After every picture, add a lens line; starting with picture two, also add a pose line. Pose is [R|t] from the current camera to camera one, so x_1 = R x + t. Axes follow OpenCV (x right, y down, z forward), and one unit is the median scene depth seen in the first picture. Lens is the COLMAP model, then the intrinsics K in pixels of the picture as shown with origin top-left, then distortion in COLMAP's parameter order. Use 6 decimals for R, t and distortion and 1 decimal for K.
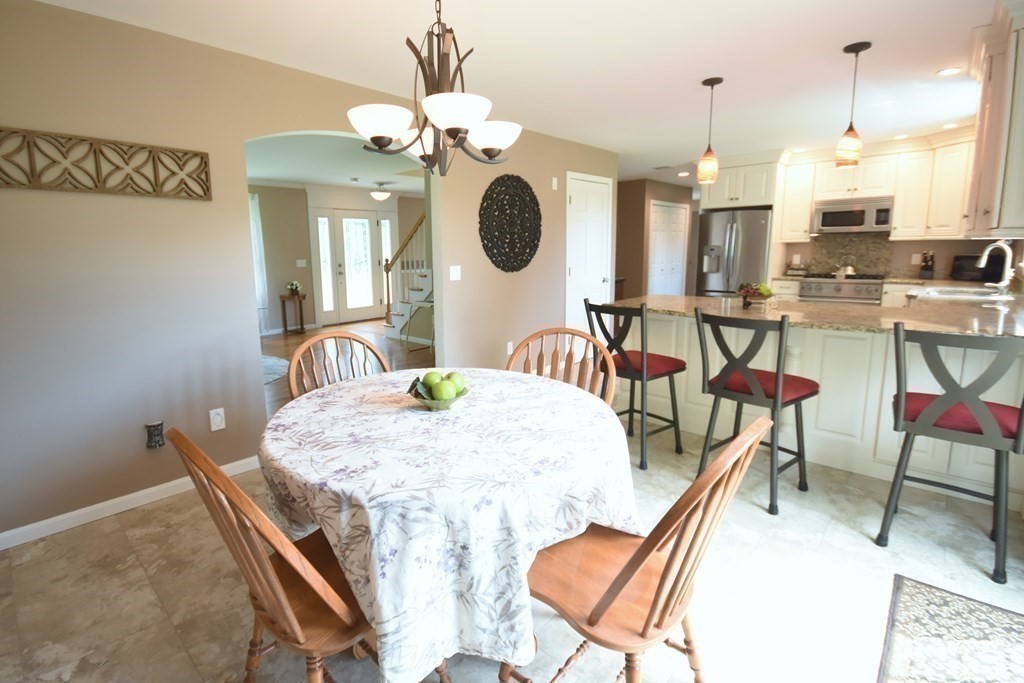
lens RADIAL K [[479.3, 0, 472.6], [0, 479.3, 323.9], [0, 0, 1]] dist [0.002733, -0.010913]
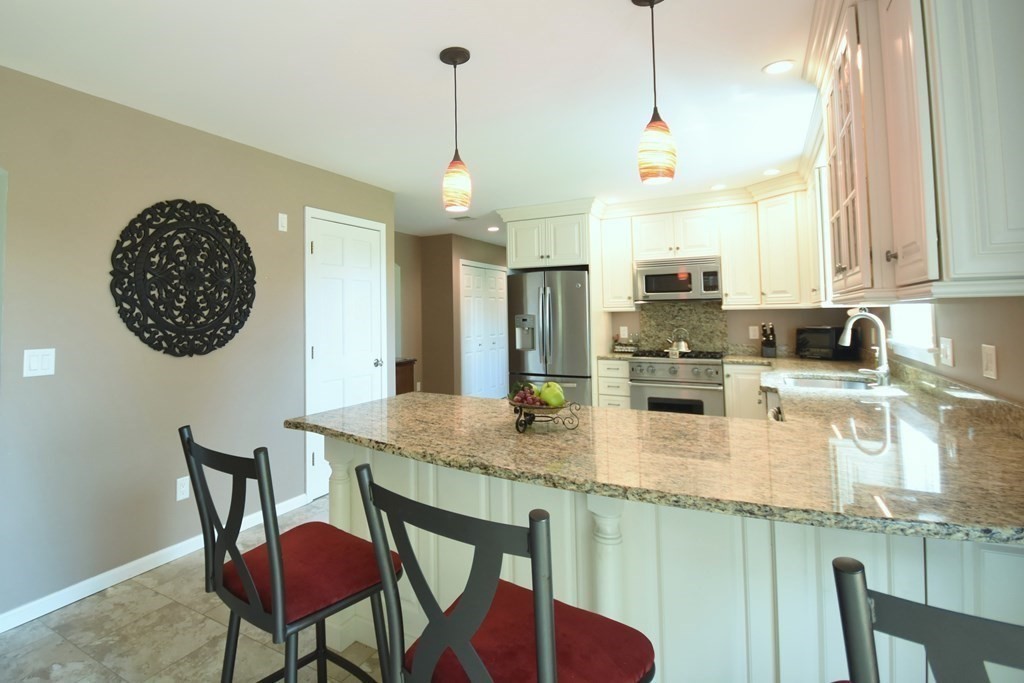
lens RADIAL K [[520.4, 0, 435.6], [0, 520.4, 292.3], [0, 0, 1]] dist [-0.002699, -0.000096]
pose [[0.975579, 0.015943, 0.219070, 0.210270], [0.028651, 0.979605, -0.198881, -0.043361], [-0.217773, 0.200301, 0.955225, 0.263704]]
